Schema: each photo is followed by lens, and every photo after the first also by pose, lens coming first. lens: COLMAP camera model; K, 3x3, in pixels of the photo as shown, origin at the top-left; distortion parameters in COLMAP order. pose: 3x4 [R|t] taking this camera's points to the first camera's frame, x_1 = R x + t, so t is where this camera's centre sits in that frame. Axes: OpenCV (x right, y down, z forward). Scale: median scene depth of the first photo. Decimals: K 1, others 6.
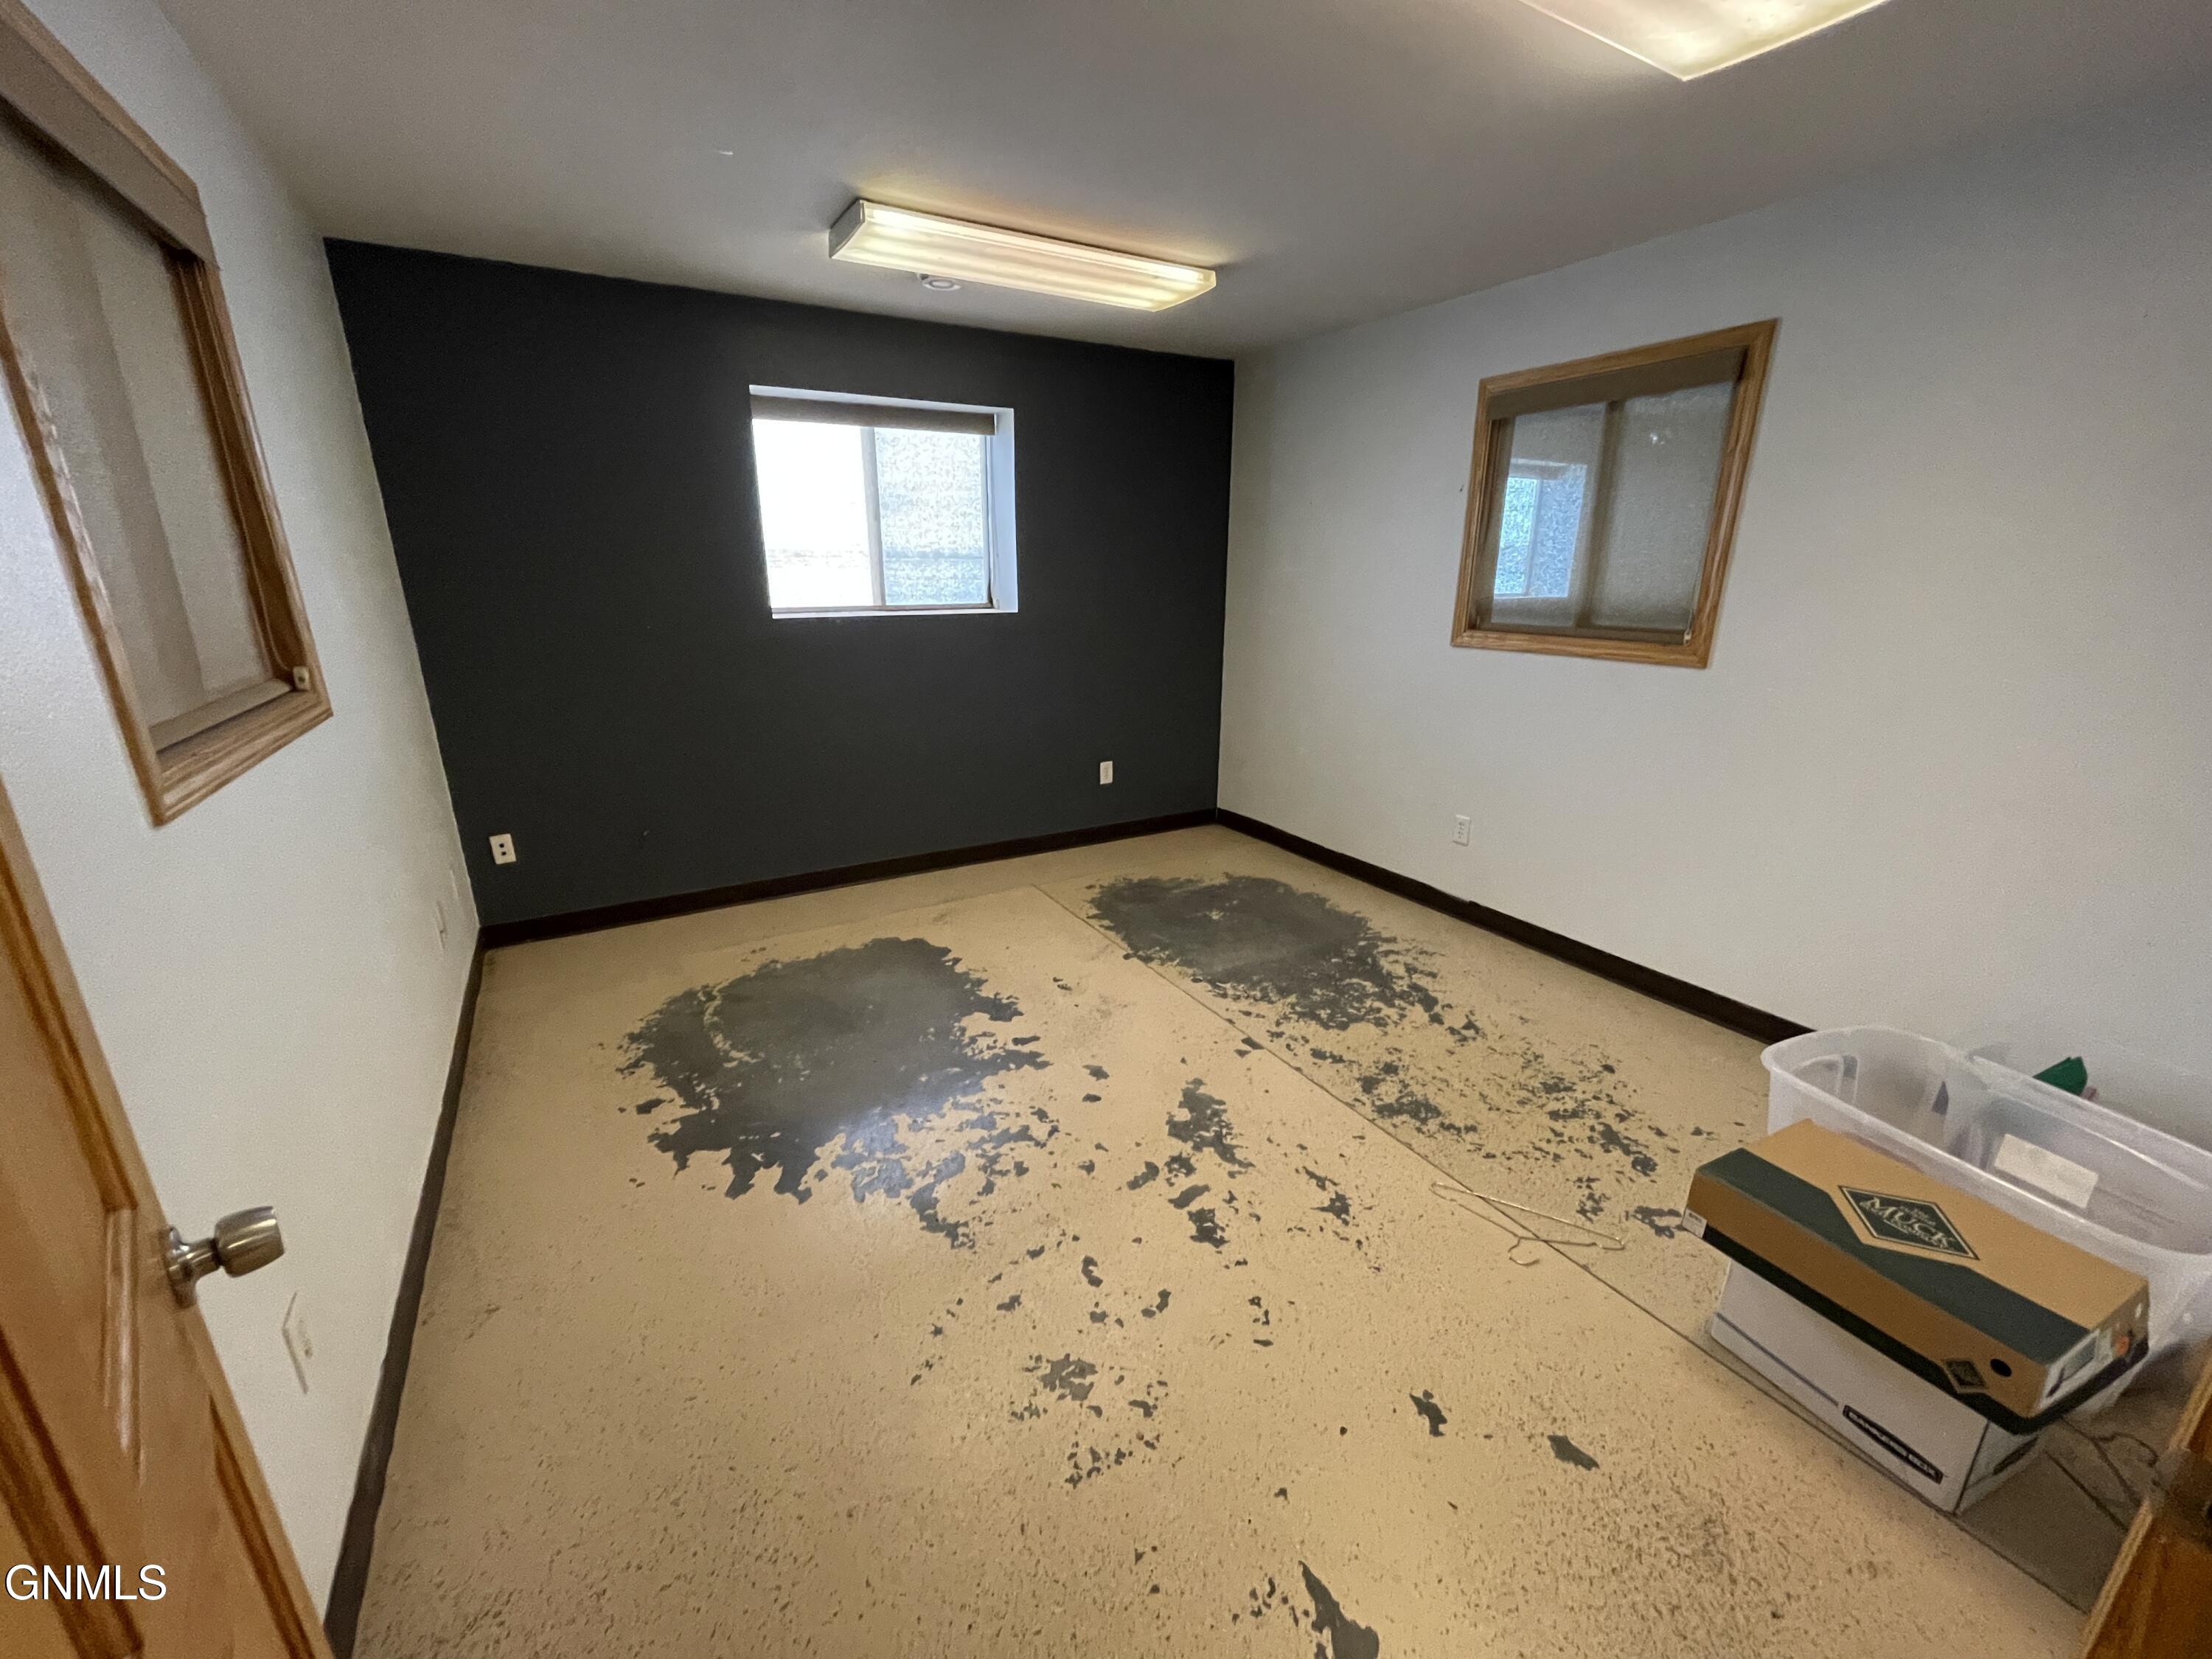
lens RADIAL K [[886.7, 0, 1099.0], [0, 886.7, 836.5], [0, 0, 1]] dist [-0.000988, 0.000082]
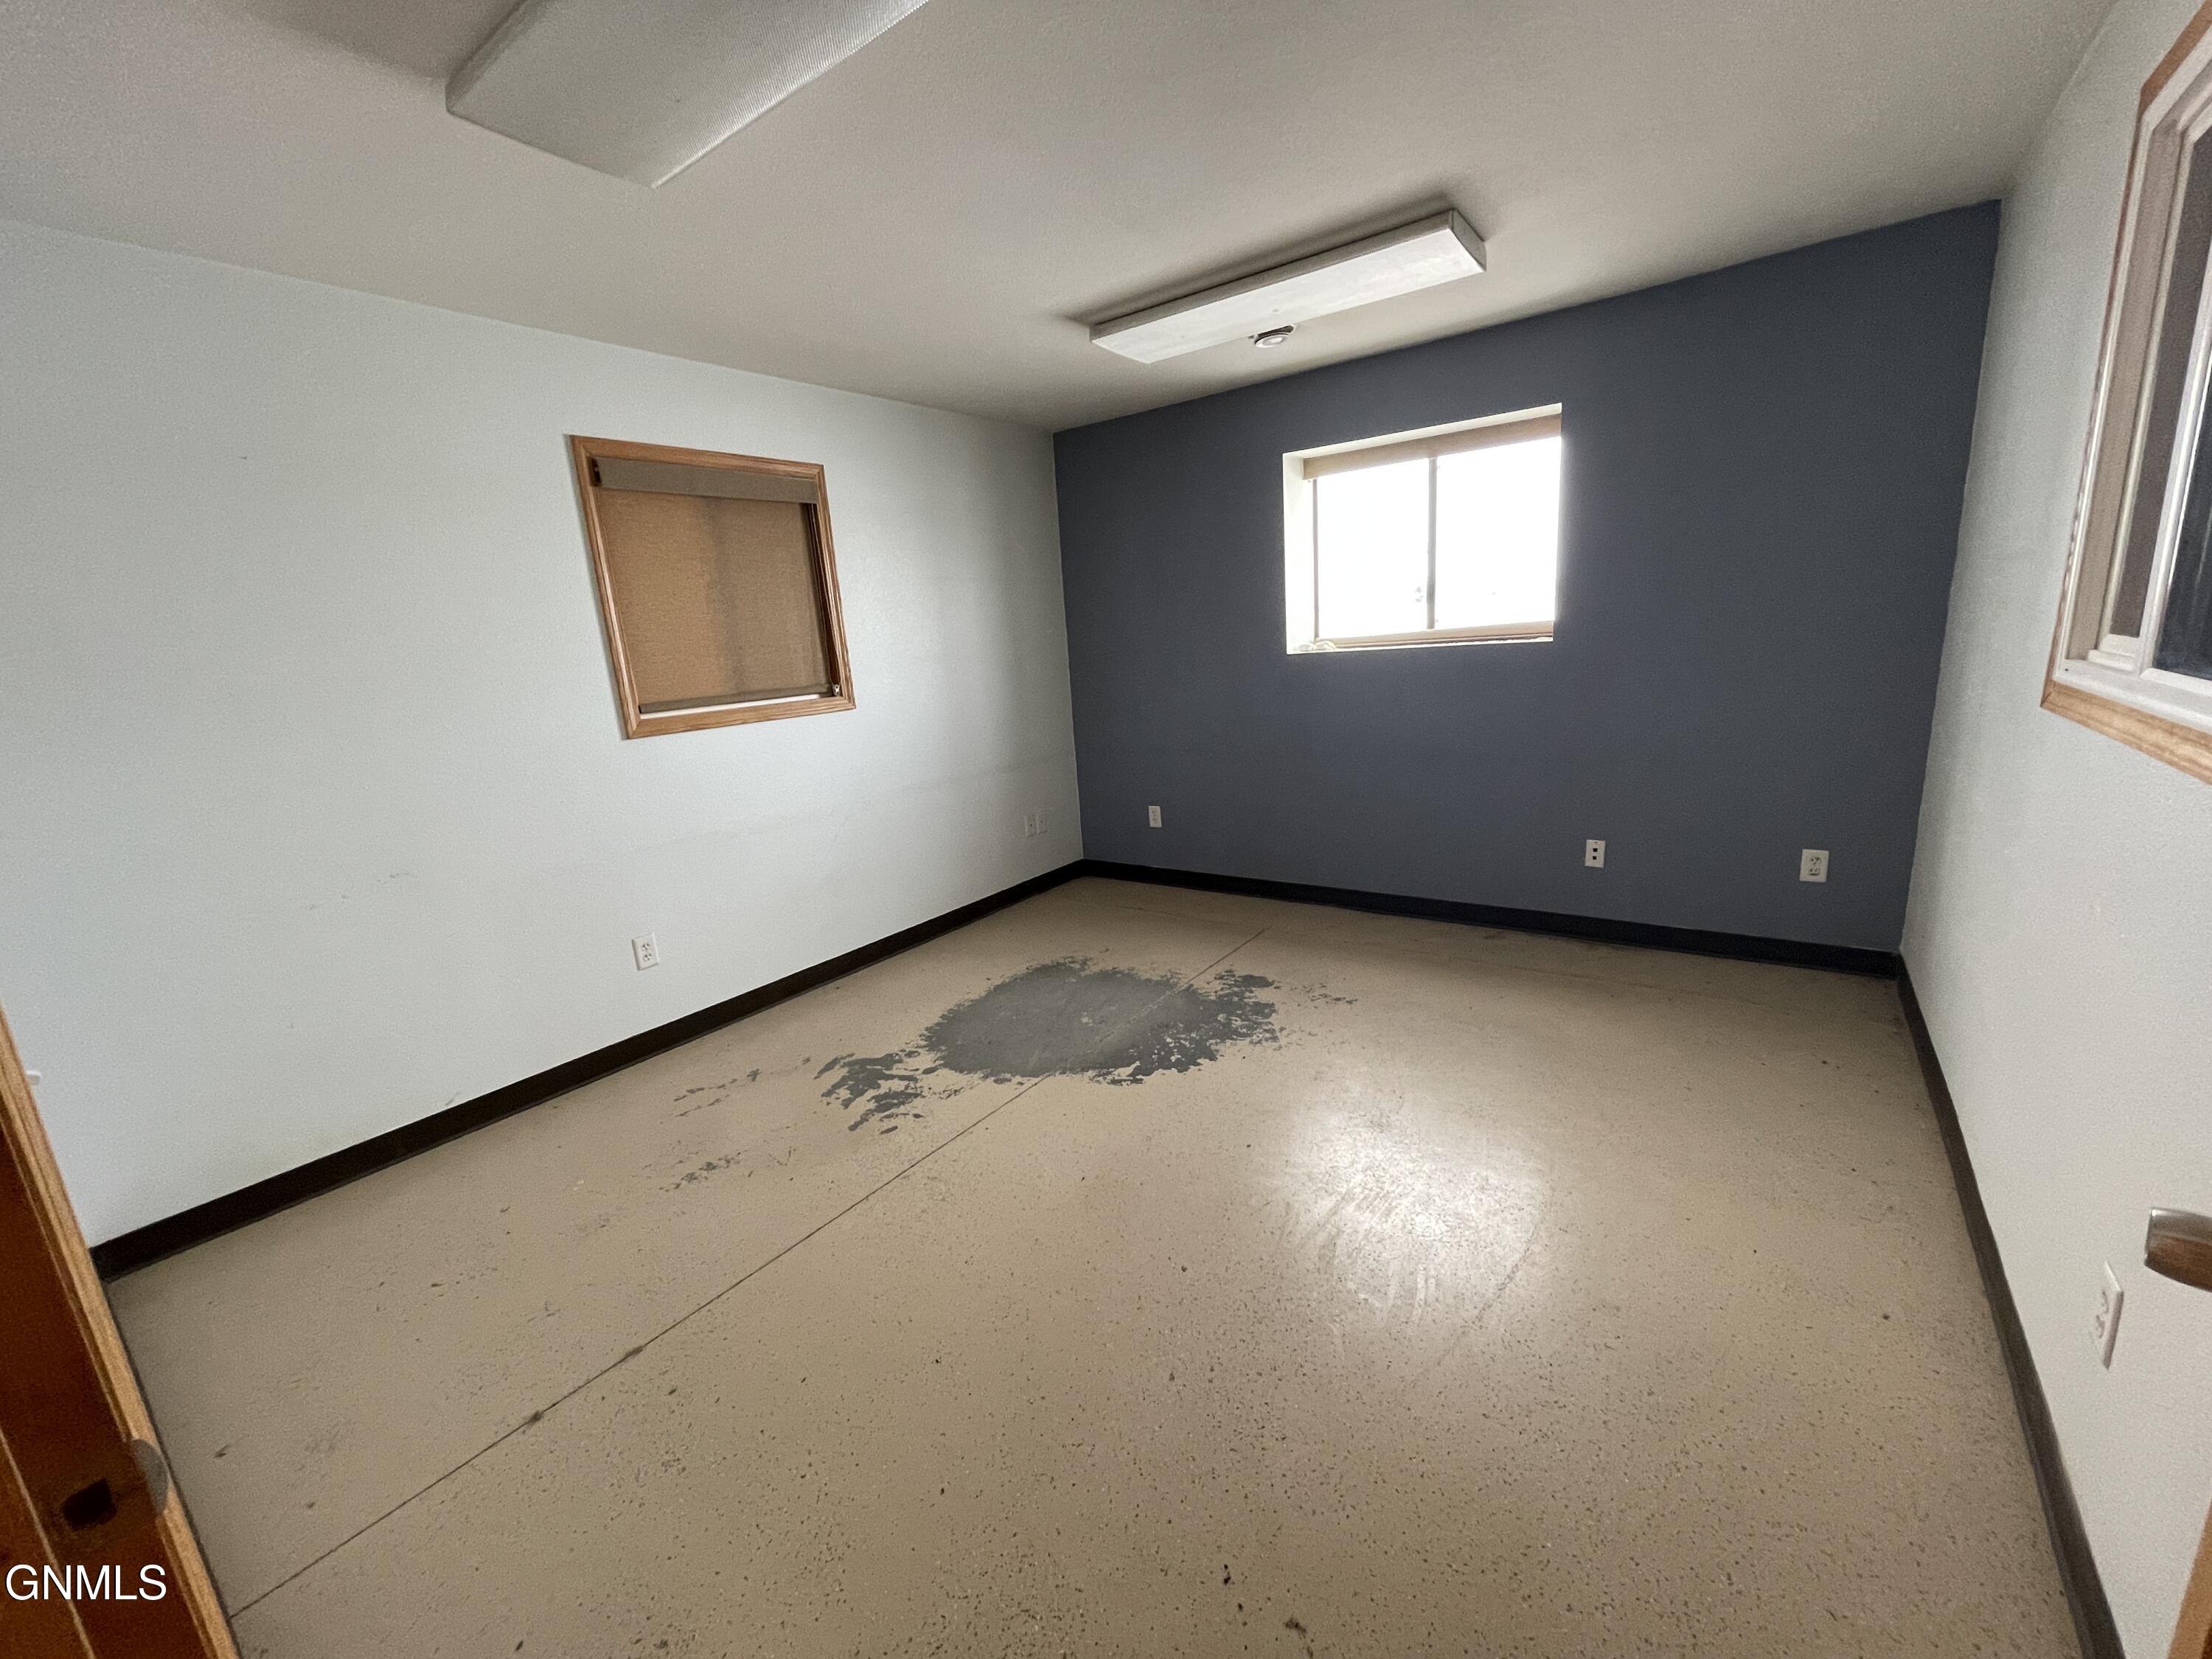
lens RADIAL K [[886.7, 0, 1099.0], [0, 886.7, 836.5], [0, 0, 1]] dist [-0.000988, 0.000082]
pose [[0.401099, 0.186128, -0.896926, 0.545900], [-0.200278, 0.973269, 0.112408, -0.091459], [0.893873, 0.134548, 0.427655, 0.309650]]
